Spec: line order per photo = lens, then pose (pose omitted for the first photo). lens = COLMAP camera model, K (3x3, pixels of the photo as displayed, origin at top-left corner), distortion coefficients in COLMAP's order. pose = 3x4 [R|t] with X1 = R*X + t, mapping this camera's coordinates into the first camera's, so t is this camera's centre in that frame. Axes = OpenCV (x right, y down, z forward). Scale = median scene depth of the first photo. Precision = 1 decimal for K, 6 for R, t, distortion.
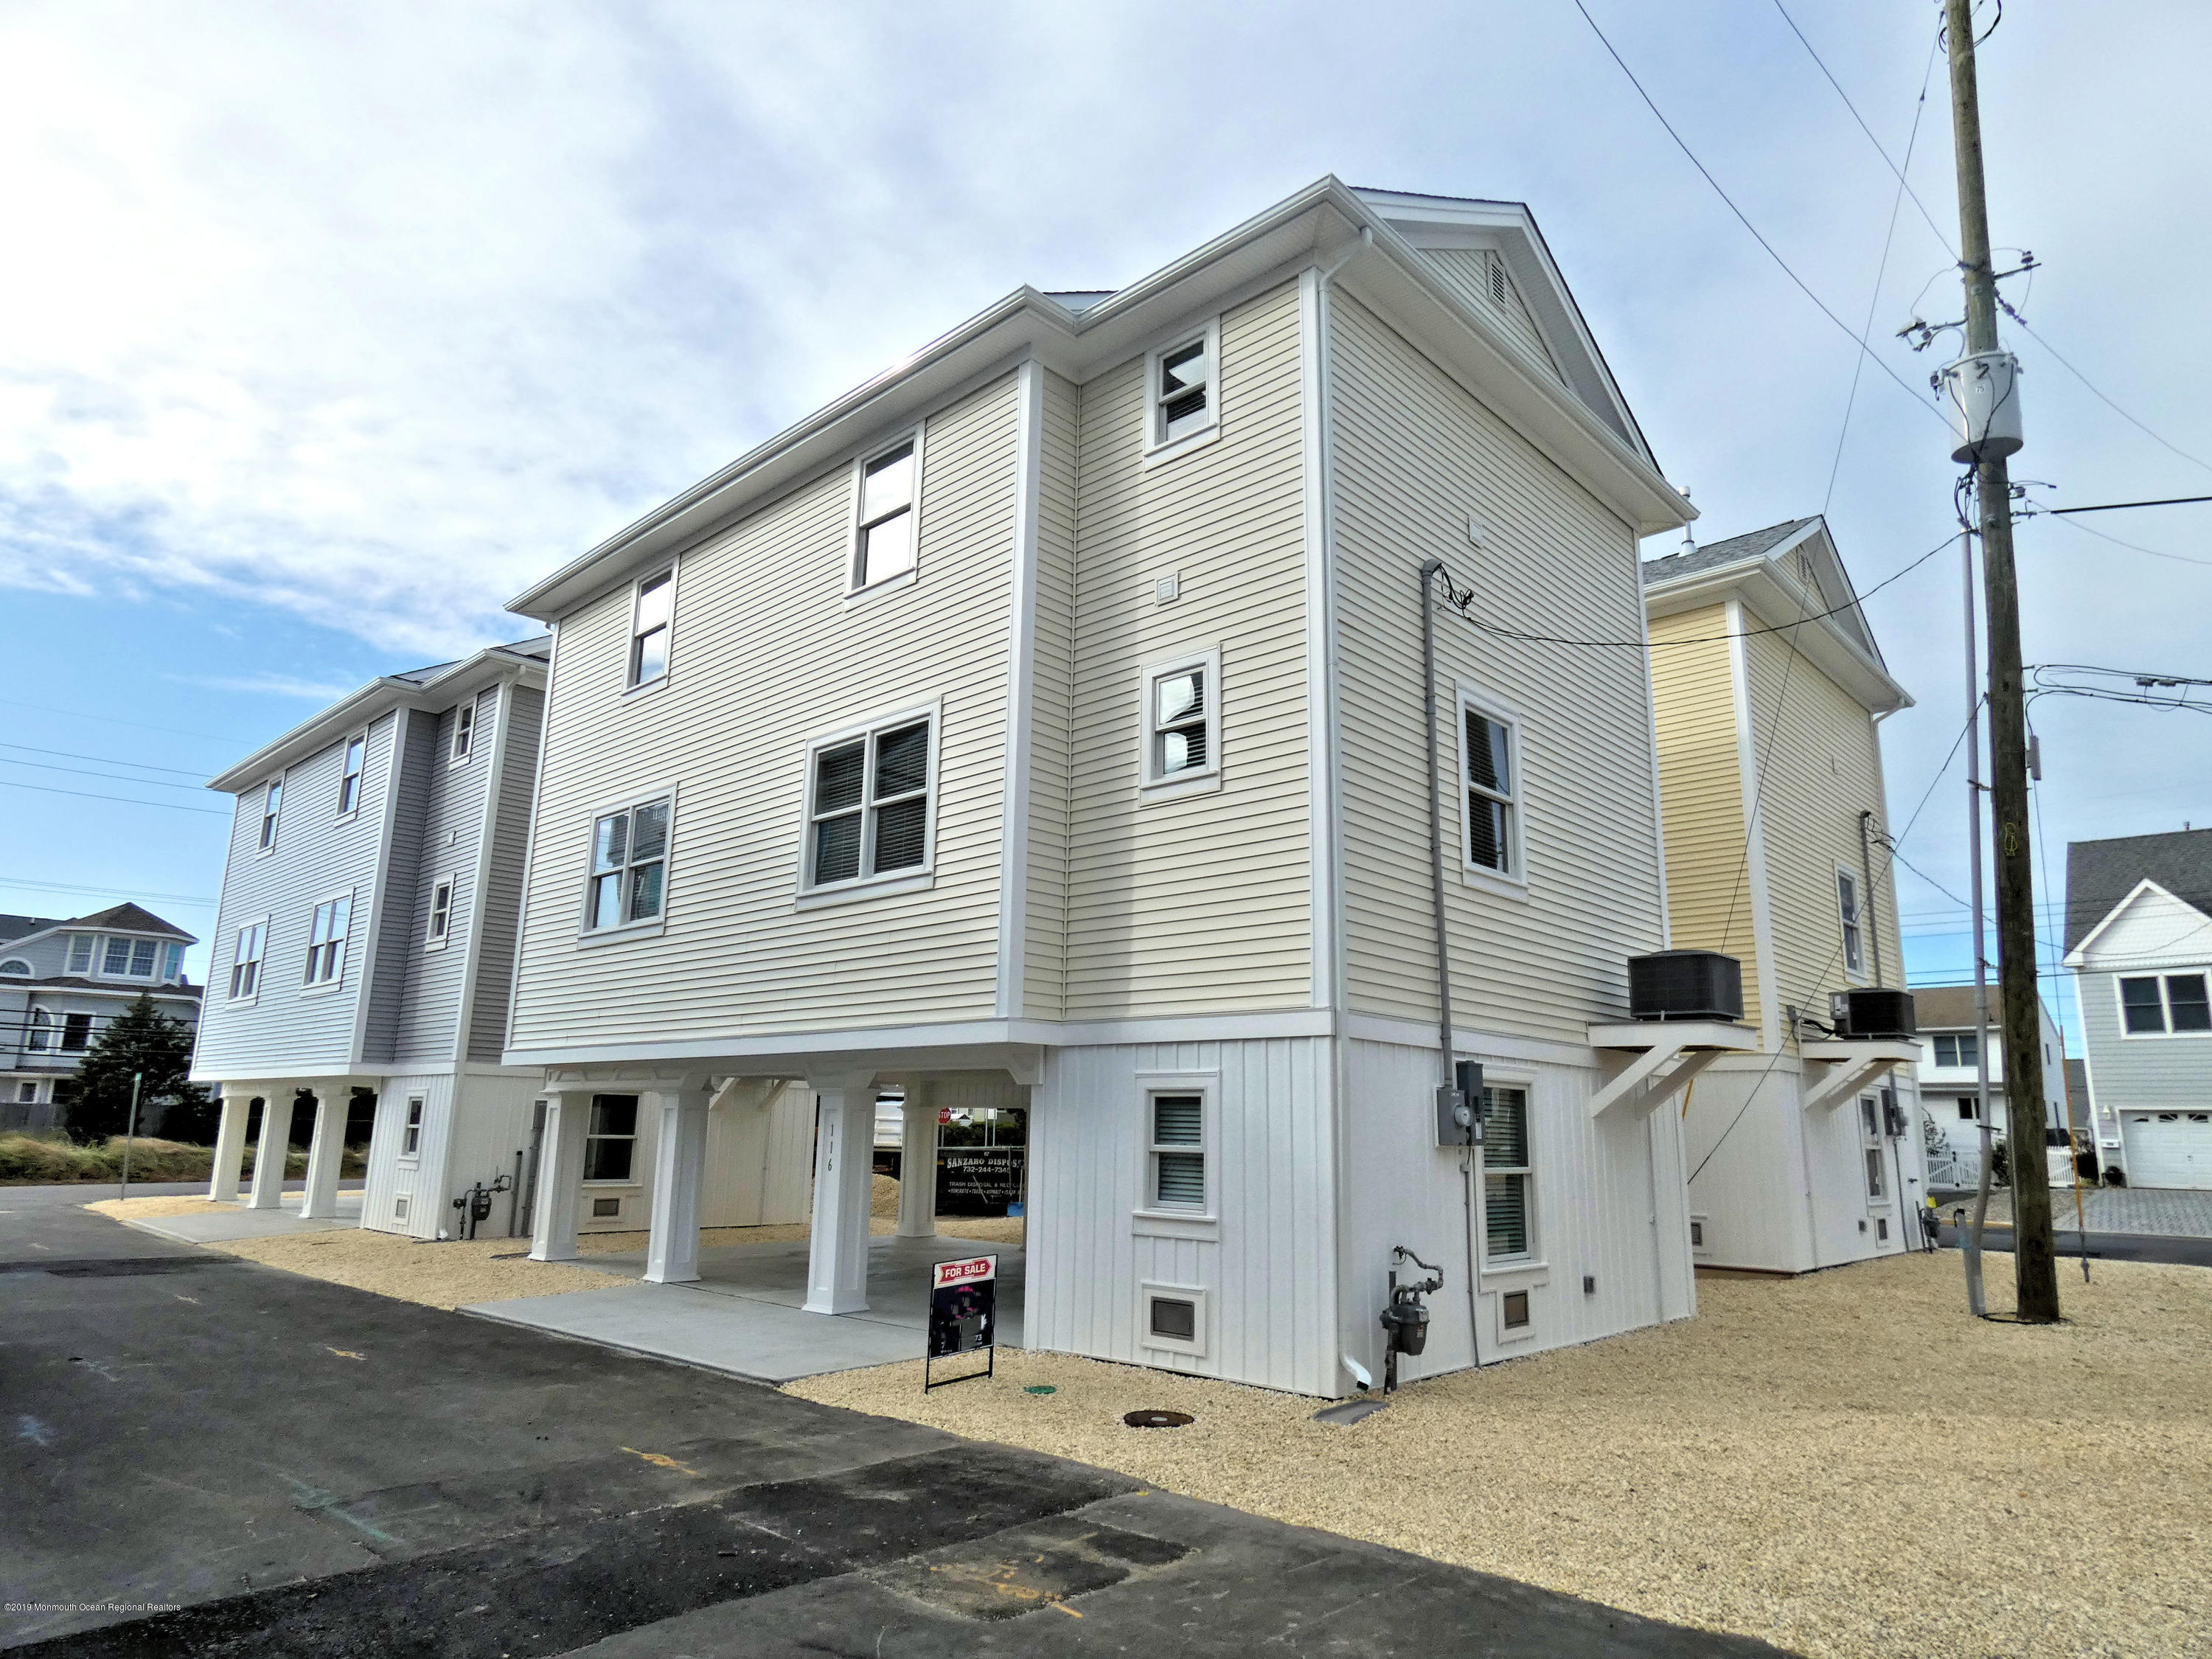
lens RADIAL K [[1325.9, 0, 1109.4], [0, 1325.9, 838.5], [0, 0, 1]] dist [0.004181, -0.003209]
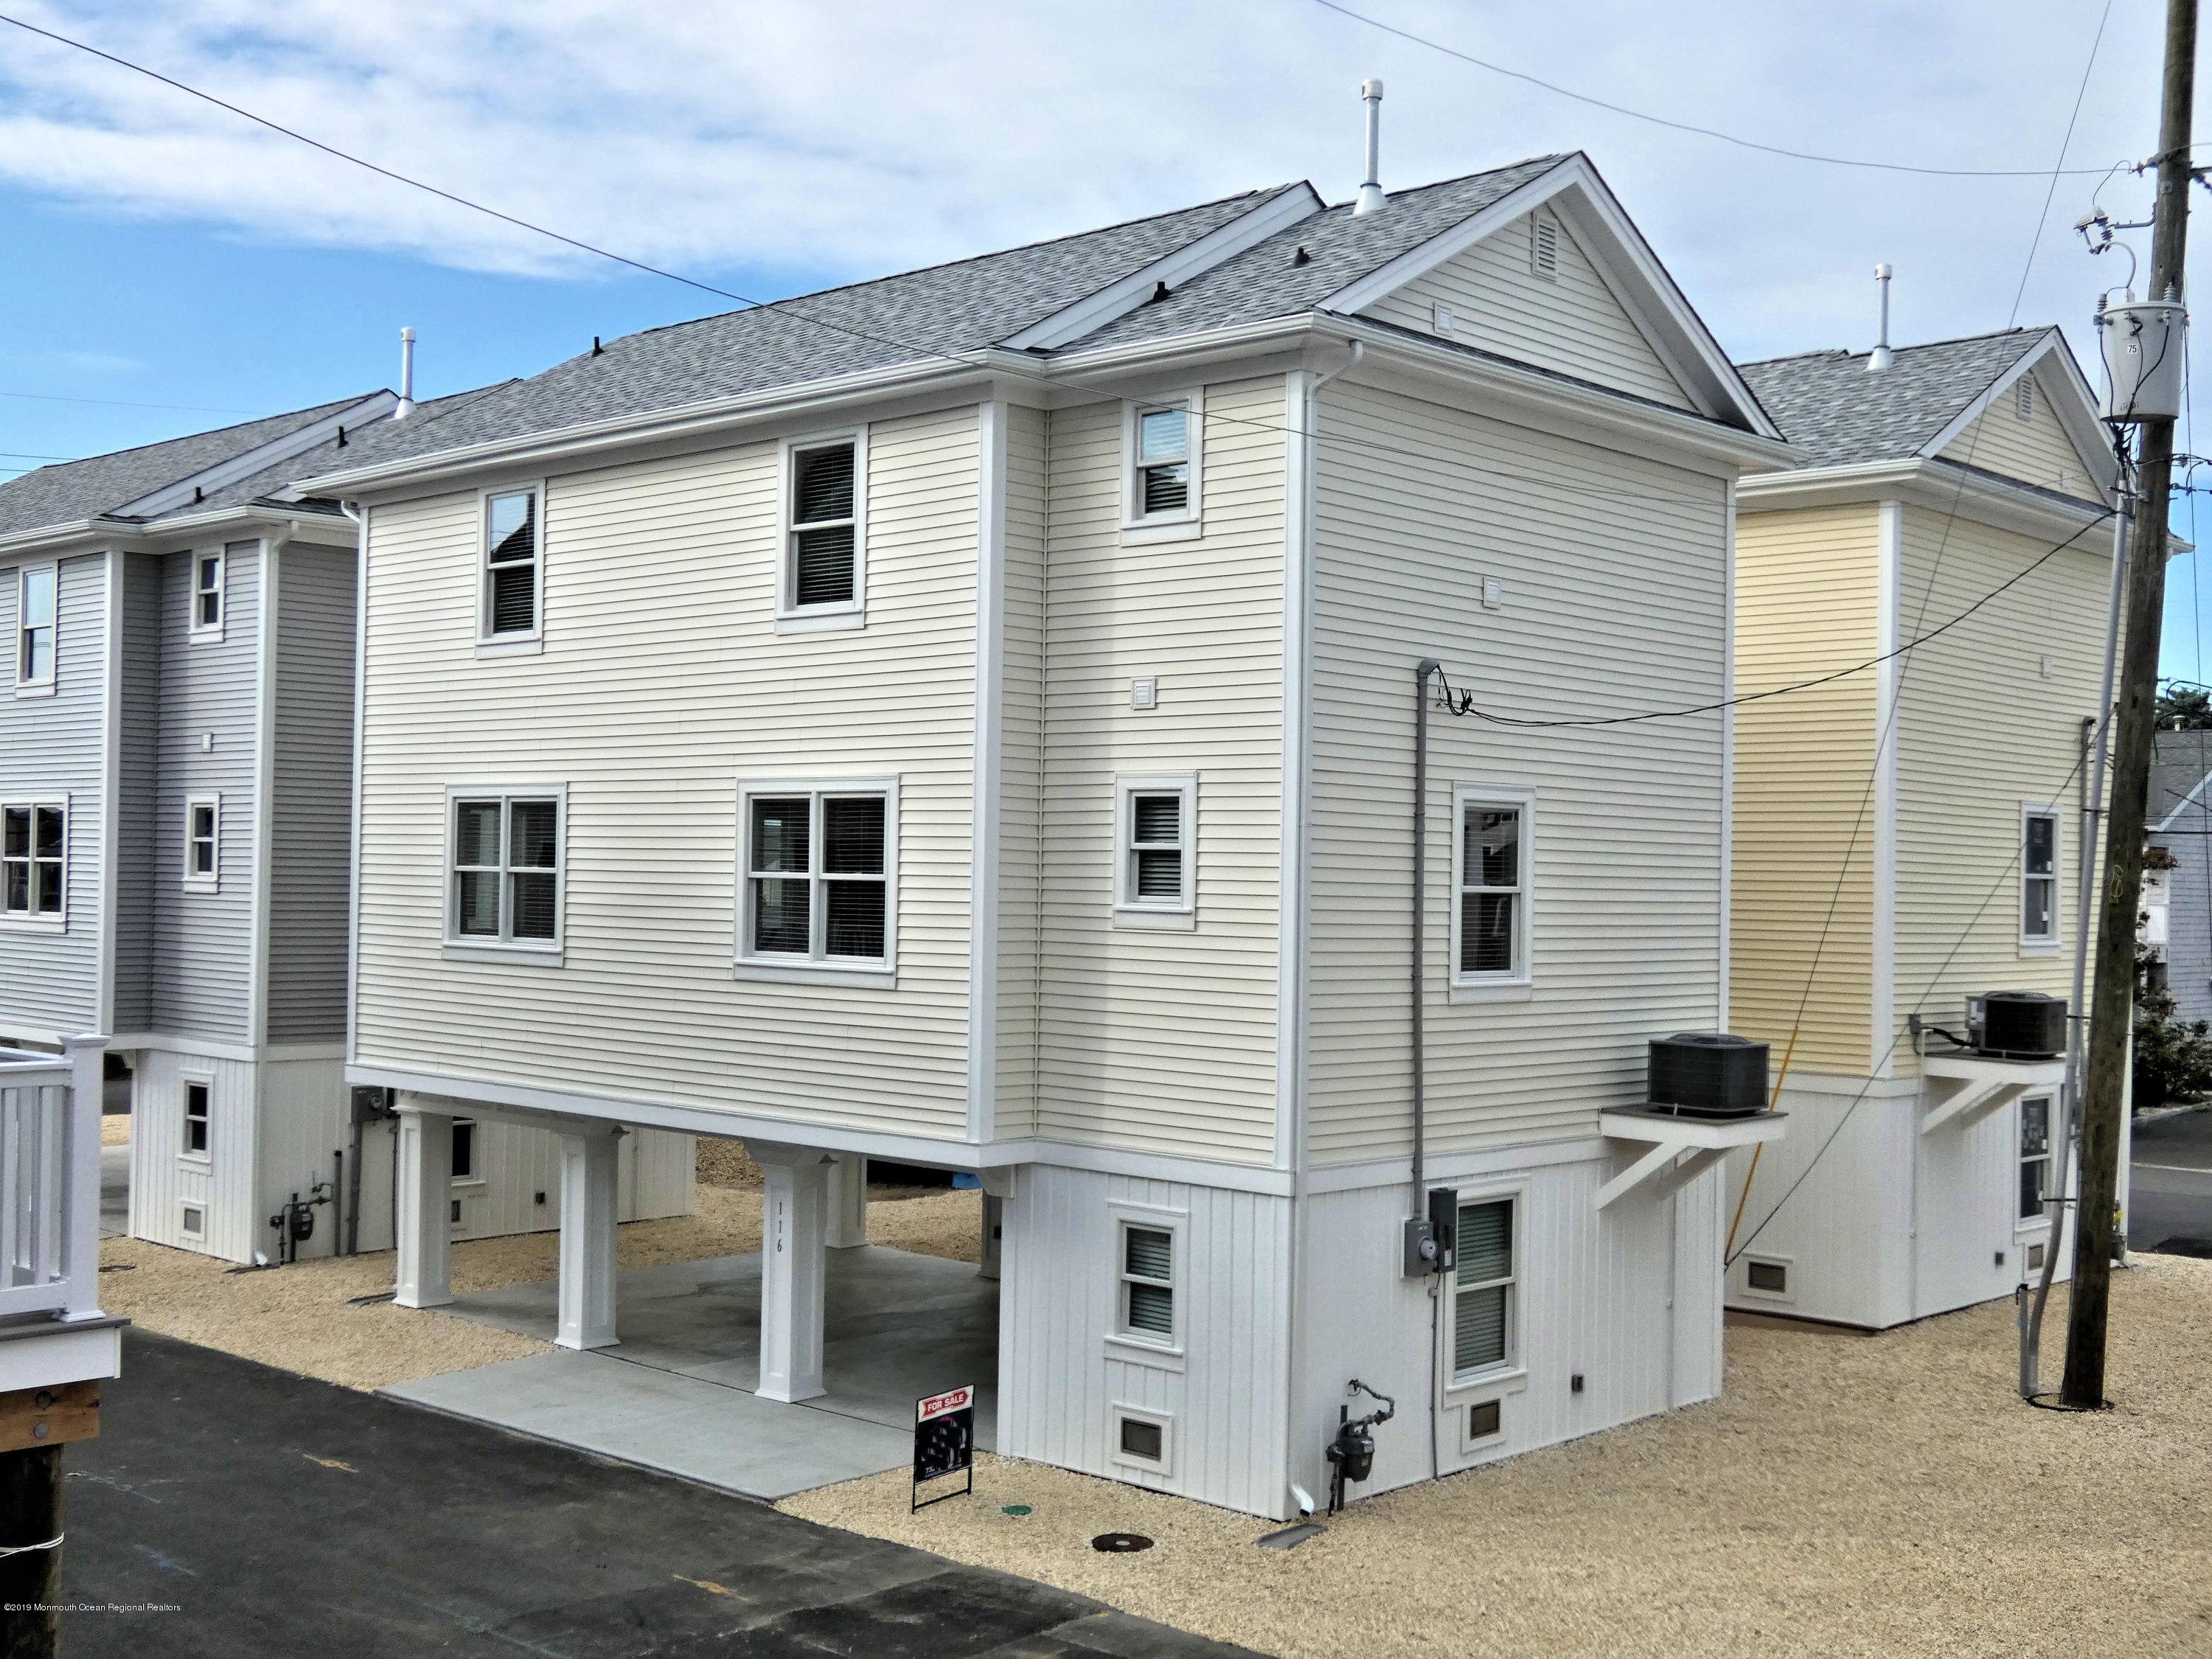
lens RADIAL K [[2472.5, 0, 1119.4], [0, 2472.5, 832.8], [0, 0, 1]] dist [0.028992, 0.000000]
pose [[0.999977, 0.000617, 0.006688, 0.014361], [-0.001961, 0.979200, 0.202889, -0.435954], [-0.006424, -0.202898, 0.979179, -0.709056]]
